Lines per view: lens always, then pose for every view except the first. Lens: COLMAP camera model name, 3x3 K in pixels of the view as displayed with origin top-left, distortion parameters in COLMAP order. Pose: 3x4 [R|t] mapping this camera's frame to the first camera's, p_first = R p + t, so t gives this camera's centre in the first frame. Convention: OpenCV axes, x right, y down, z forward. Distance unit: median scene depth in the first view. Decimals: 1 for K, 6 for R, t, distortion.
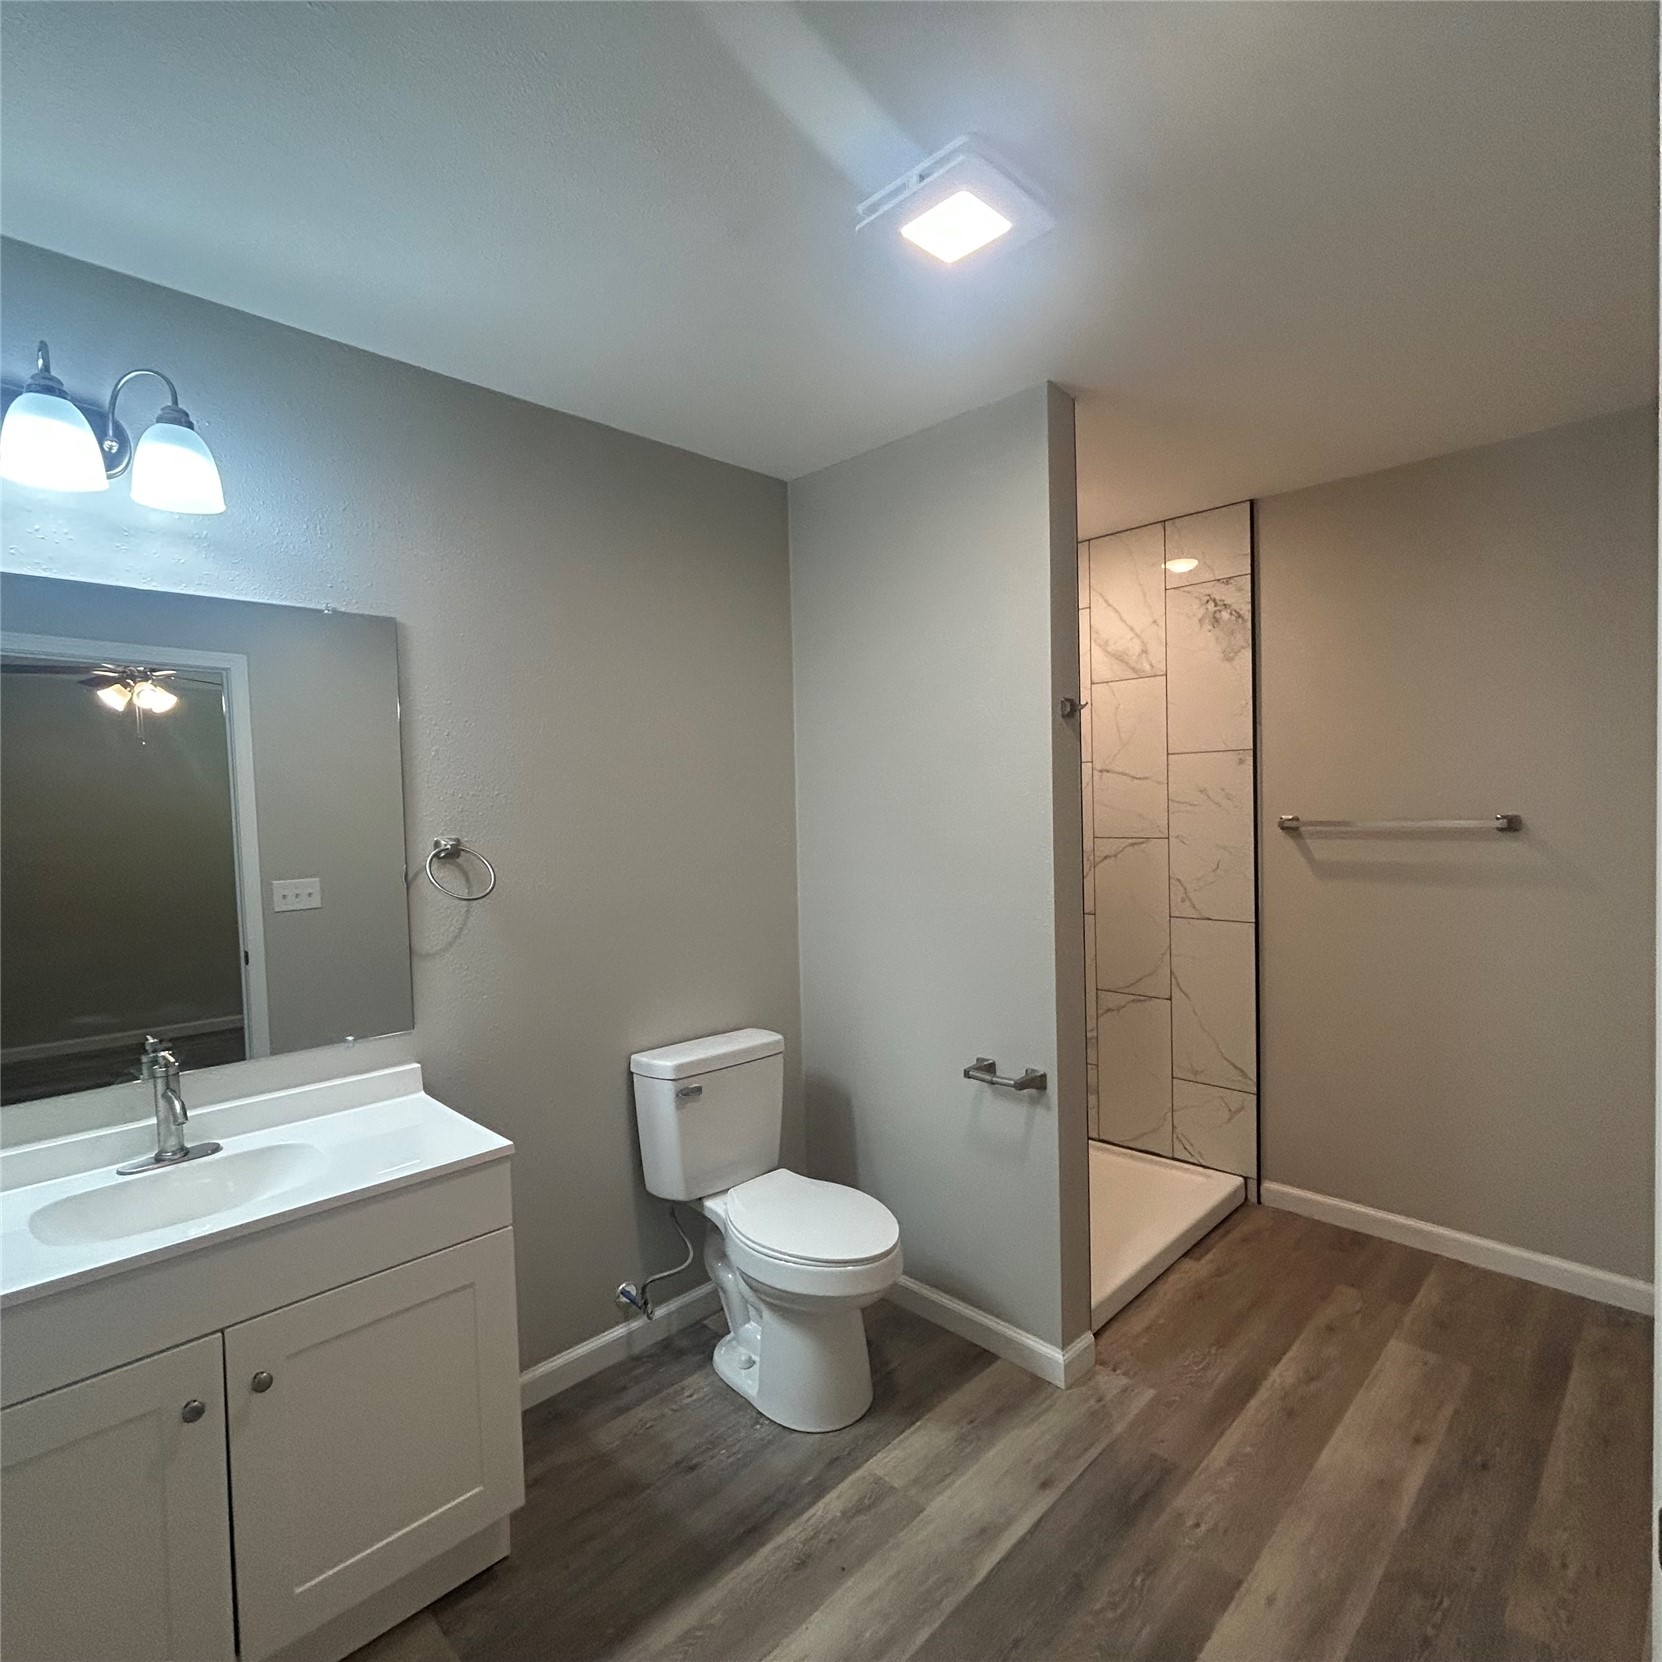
lens RADIAL K [[899.3, 0, 831.0], [0, 899.3, 831.0], [0, 0, 1]] dist [-0.006548, 0.007498]
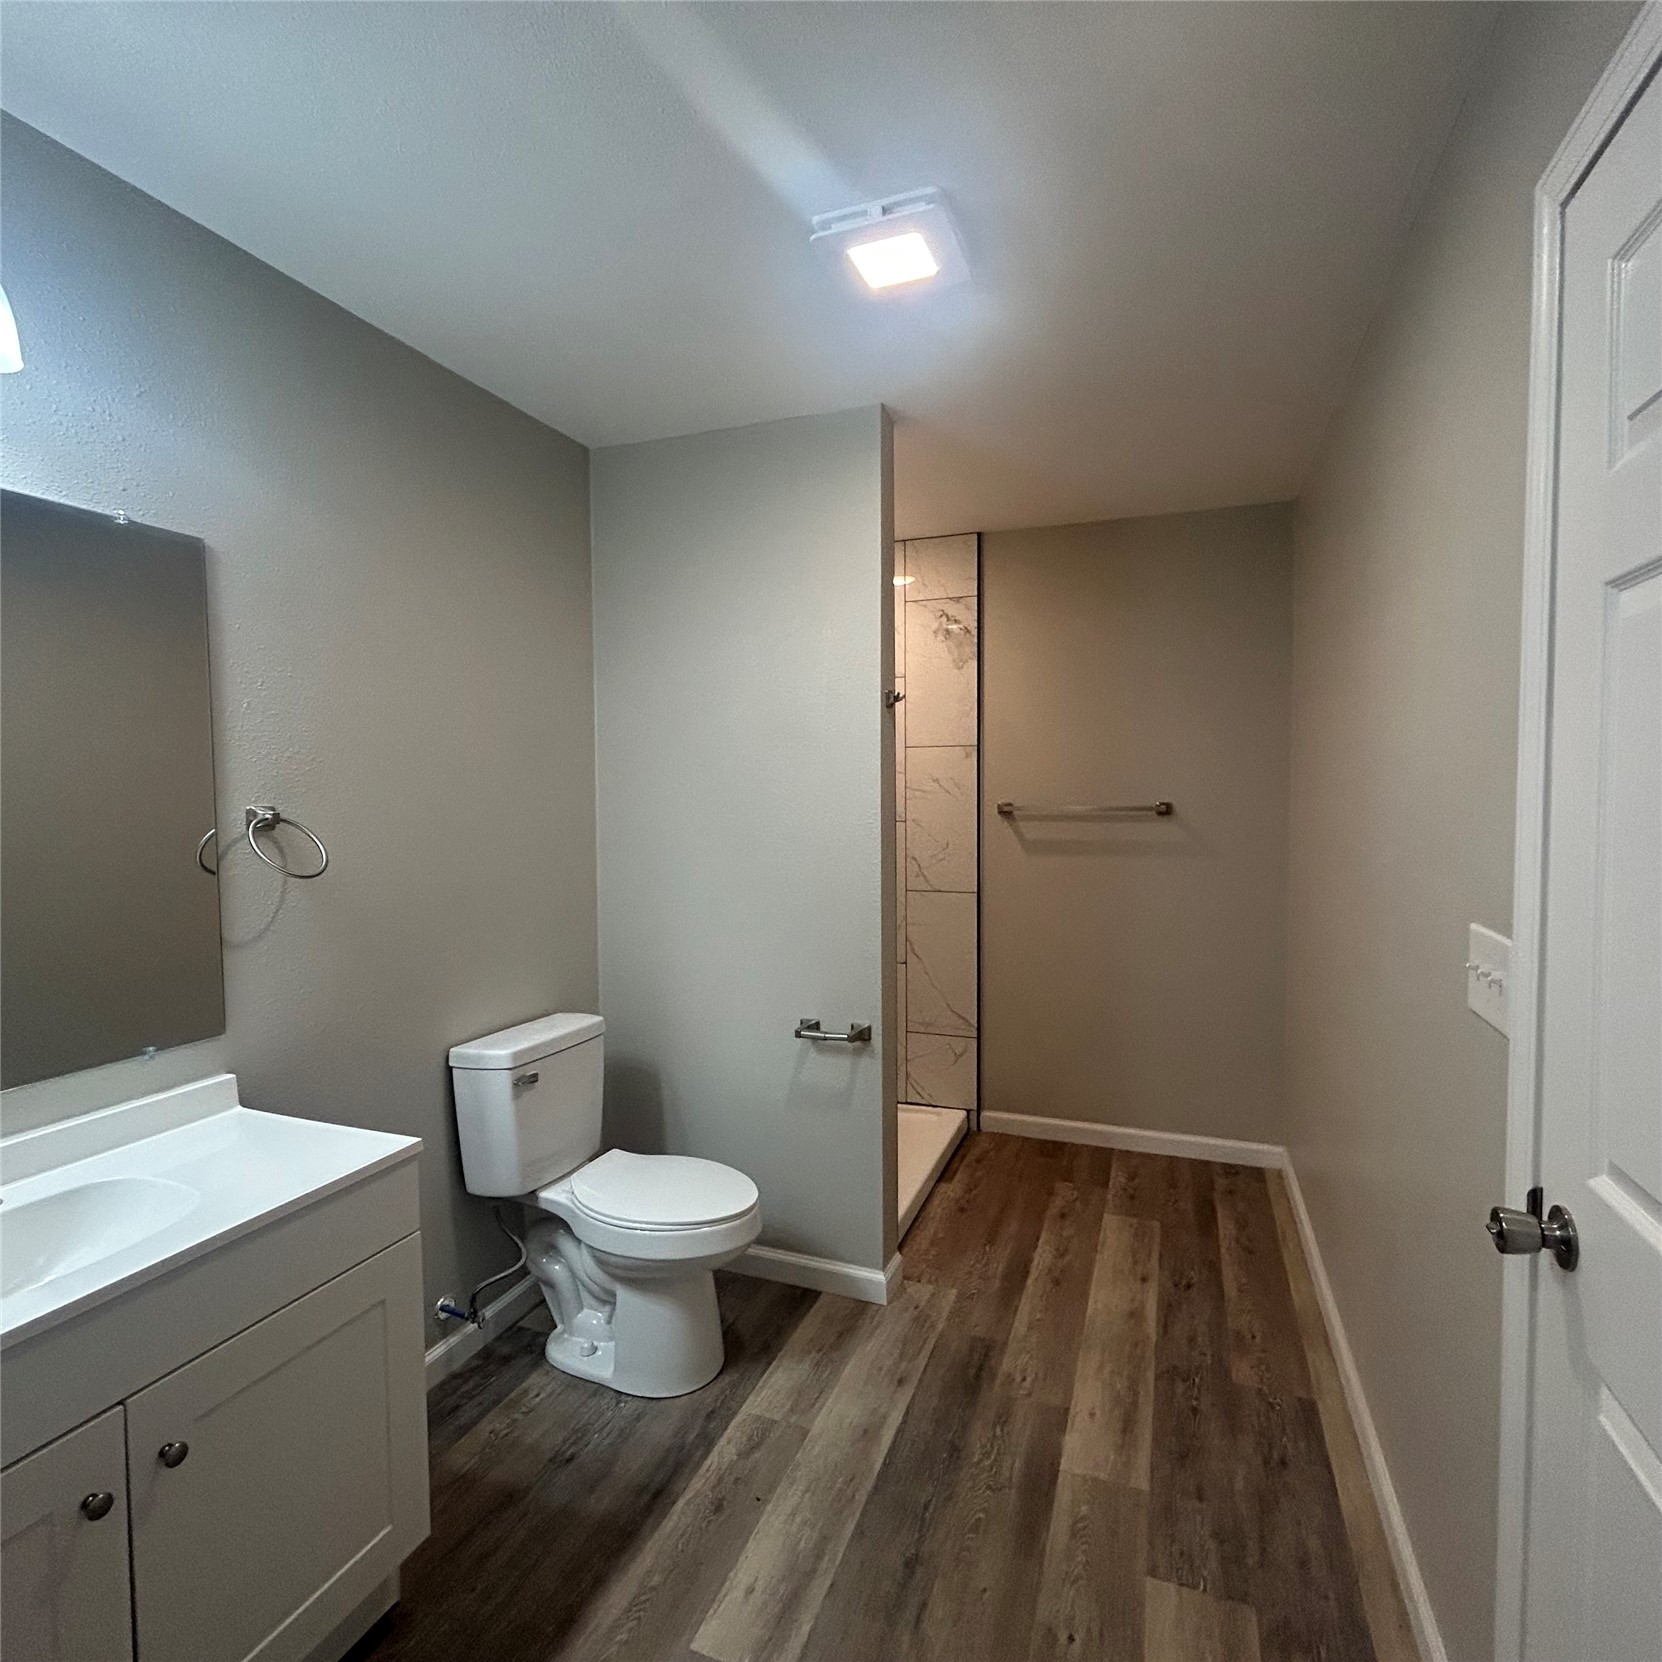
lens RADIAL K [[899.3, 0, 831.0], [0, 899.3, 831.0], [0, 0, 1]] dist [-0.006548, 0.007498]
pose [[0.913050, 0.001090, 0.407845, -0.253439], [-0.003165, 0.999985, 0.004414, 0.022661], [-0.407835, -0.005321, 0.913040, 0.003712]]
